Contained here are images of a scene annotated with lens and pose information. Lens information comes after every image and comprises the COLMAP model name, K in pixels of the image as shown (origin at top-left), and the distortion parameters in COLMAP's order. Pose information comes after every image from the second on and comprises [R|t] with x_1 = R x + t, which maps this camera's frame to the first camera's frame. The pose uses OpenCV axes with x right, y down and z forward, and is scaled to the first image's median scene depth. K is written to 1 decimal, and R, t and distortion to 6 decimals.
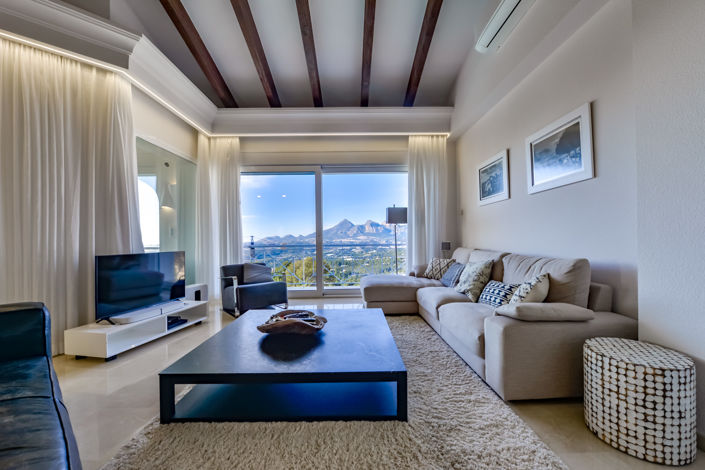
lens RADIAL K [[283.7, 0, 355.8], [0, 283.7, 237.3], [0, 0, 1]] dist [-0.008557, 0.000237]
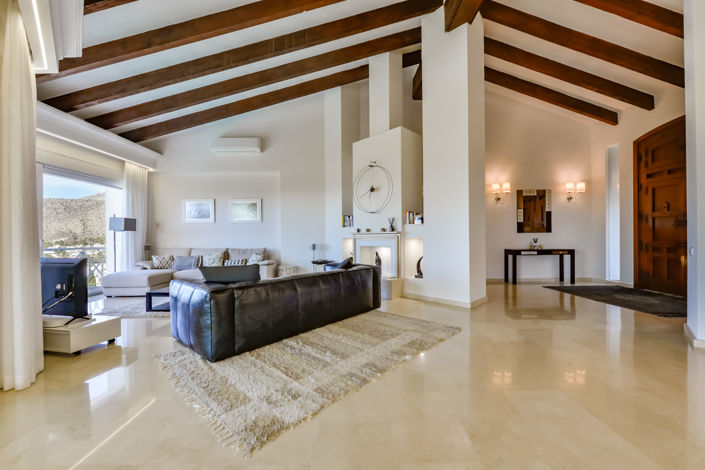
lens RADIAL K [[283.7, 0, 353.6], [0, 283.7, 238.6], [0, 0, 1]] dist [-0.008557, 0.000237]
pose [[0.027391, 0.018026, 0.999462, -1.041447], [0.000815, 0.999837, -0.018056, 0.009853], [-0.999624, 0.001309, 0.027372, -0.050339]]
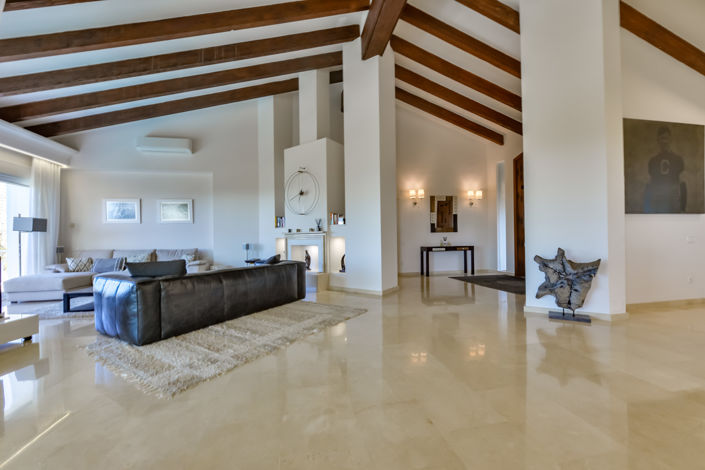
lens RADIAL K [[283.7, 0, 352.5], [0, 283.7, 237.2], [0, 0, 1]] dist [-0.008557, 0.000237]
pose [[-0.159862, 0.029577, 0.986696, -1.167274], [0.013157, 0.999526, -0.027830, 0.023583], [-0.987052, 0.008533, -0.160175, -0.115167]]
